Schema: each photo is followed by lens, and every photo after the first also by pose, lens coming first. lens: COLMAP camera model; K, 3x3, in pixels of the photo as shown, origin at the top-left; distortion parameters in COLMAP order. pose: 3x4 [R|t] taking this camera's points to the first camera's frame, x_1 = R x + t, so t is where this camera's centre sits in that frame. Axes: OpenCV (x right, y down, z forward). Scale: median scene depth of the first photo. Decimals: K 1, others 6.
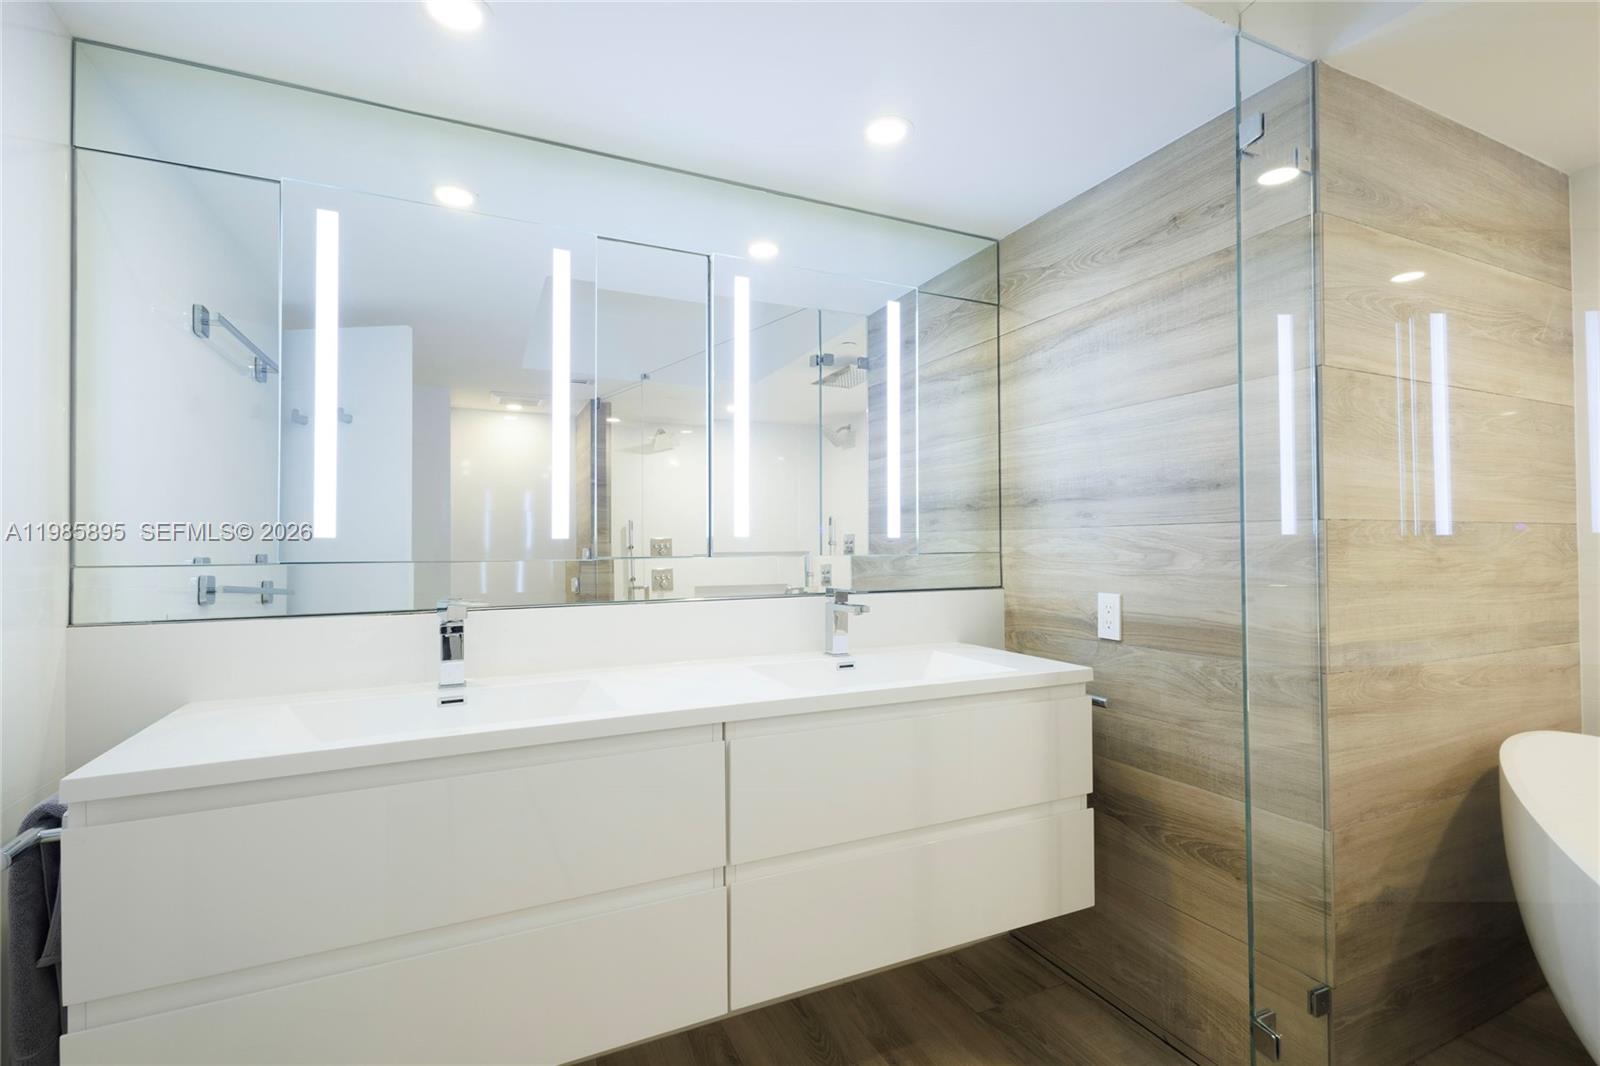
lens RADIAL K [[733.1, 0, 800.0], [0, 733.1, 533.0], [0, 0, 1]] dist [0.010458, -0.000341]
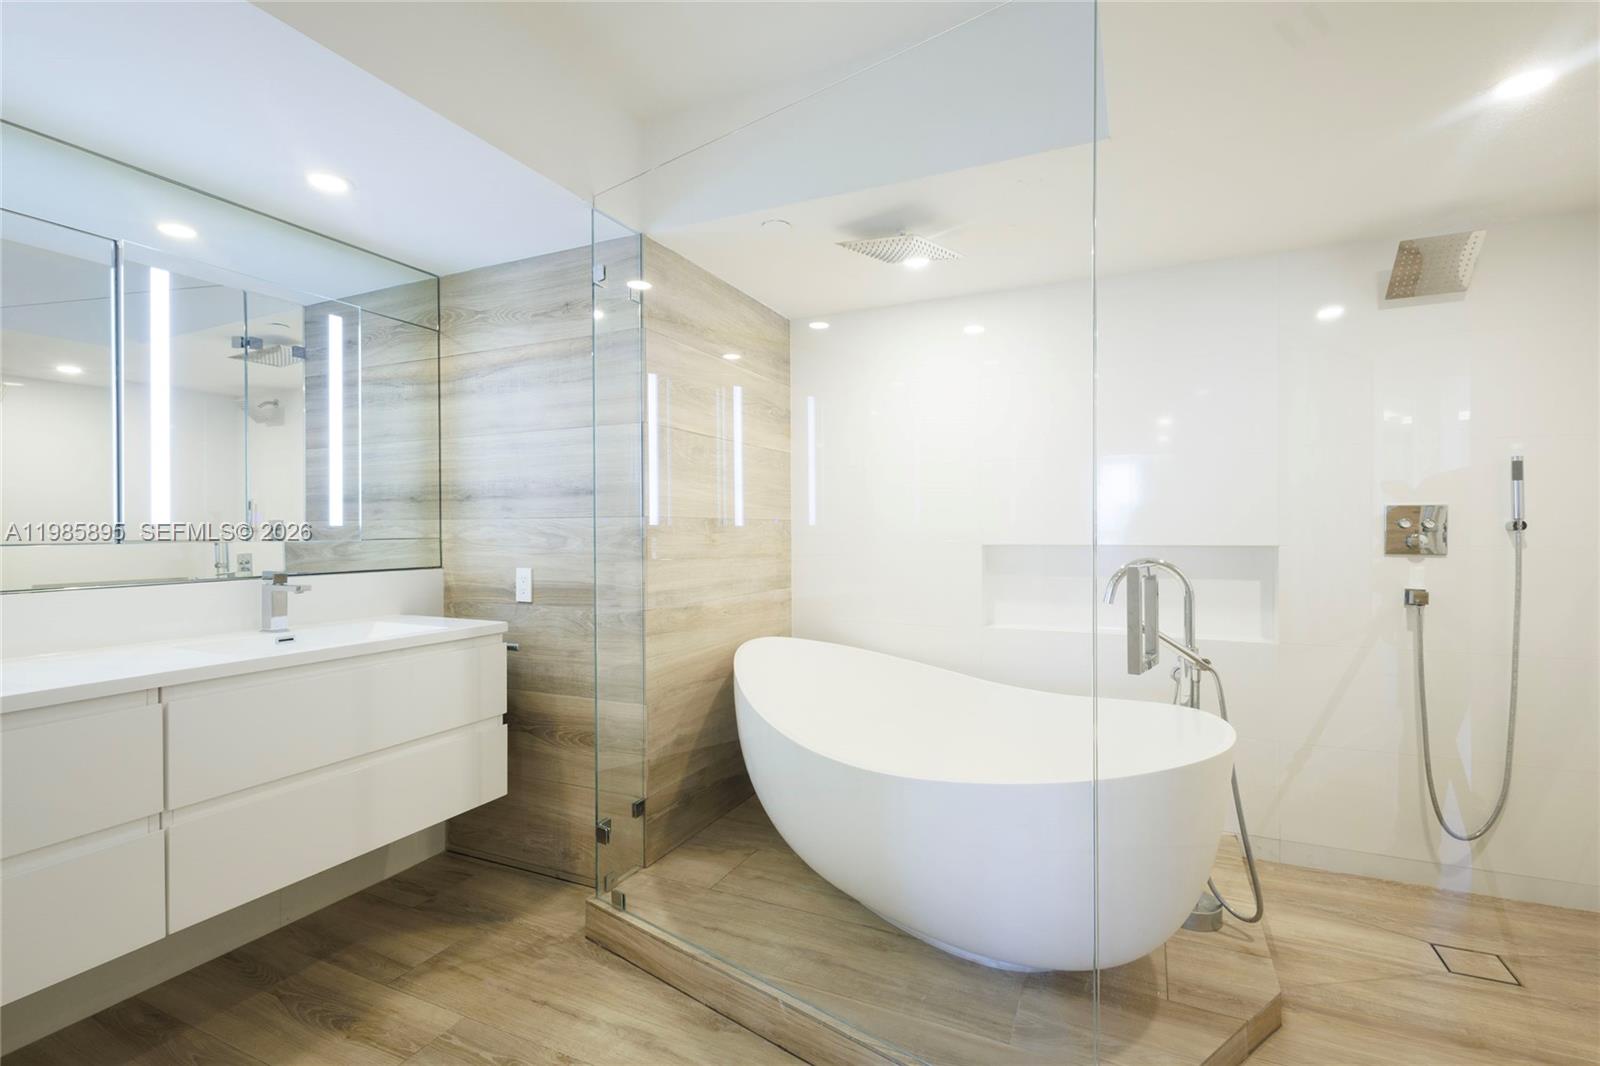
lens RADIAL K [[733.1, 0, 800.0], [0, 733.1, 533.0], [0, 0, 1]] dist [0.010458, -0.000341]
pose [[0.769289, -0.000941, 0.638900, -0.049923], [-0.010503, 0.999845, 0.014119, -0.006254], [-0.638814, -0.017572, 0.769160, -0.355028]]
